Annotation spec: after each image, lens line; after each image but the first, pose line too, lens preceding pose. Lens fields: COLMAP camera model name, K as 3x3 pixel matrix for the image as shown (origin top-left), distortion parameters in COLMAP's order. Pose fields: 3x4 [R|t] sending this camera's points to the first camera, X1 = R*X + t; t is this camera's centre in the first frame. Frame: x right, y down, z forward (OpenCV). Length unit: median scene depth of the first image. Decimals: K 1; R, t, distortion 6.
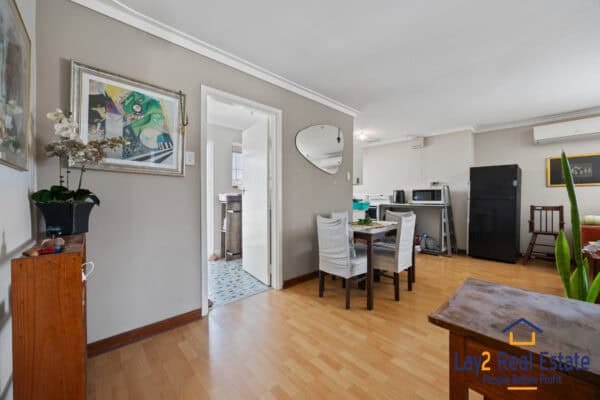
lens RADIAL K [[231.1, 0, 299.4], [0, 231.1, 196.8], [0, 0, 1]] dist [-0.003868, -0.000198]
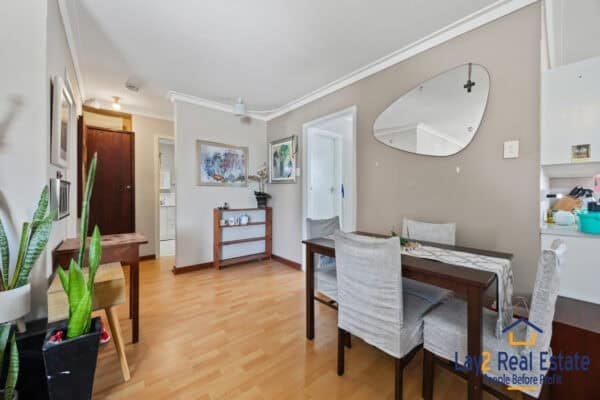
lens RADIAL K [[231.1, 0, 304.7], [0, 231.1, 195.7], [0, 0, 1]] dist [-0.003868, -0.000198]
pose [[-0.042935, 0.004234, -0.999069, 1.345457], [-0.005664, 0.999974, 0.004481, -0.001874], [0.999062, 0.005851, -0.042910, 1.251043]]
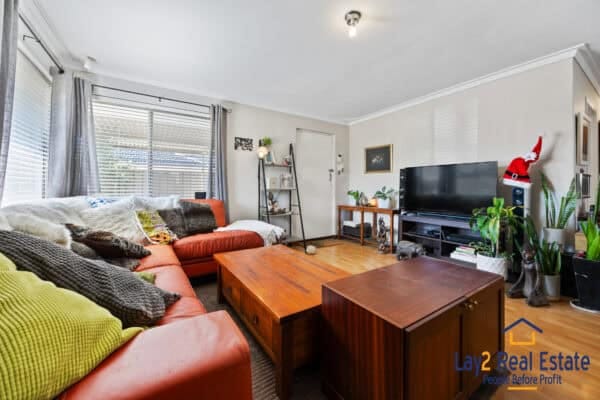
lens RADIAL K [[231.1, 0, 300.9], [0, 231.1, 184.2], [0, 0, 1]] dist [-0.003868, -0.000198]
pose [[-0.983761, 0.001542, 0.179478, 2.380705], [0.001316, 0.999998, -0.001377, 0.019393], [-0.179480, -0.001118, -0.983761, 2.480957]]
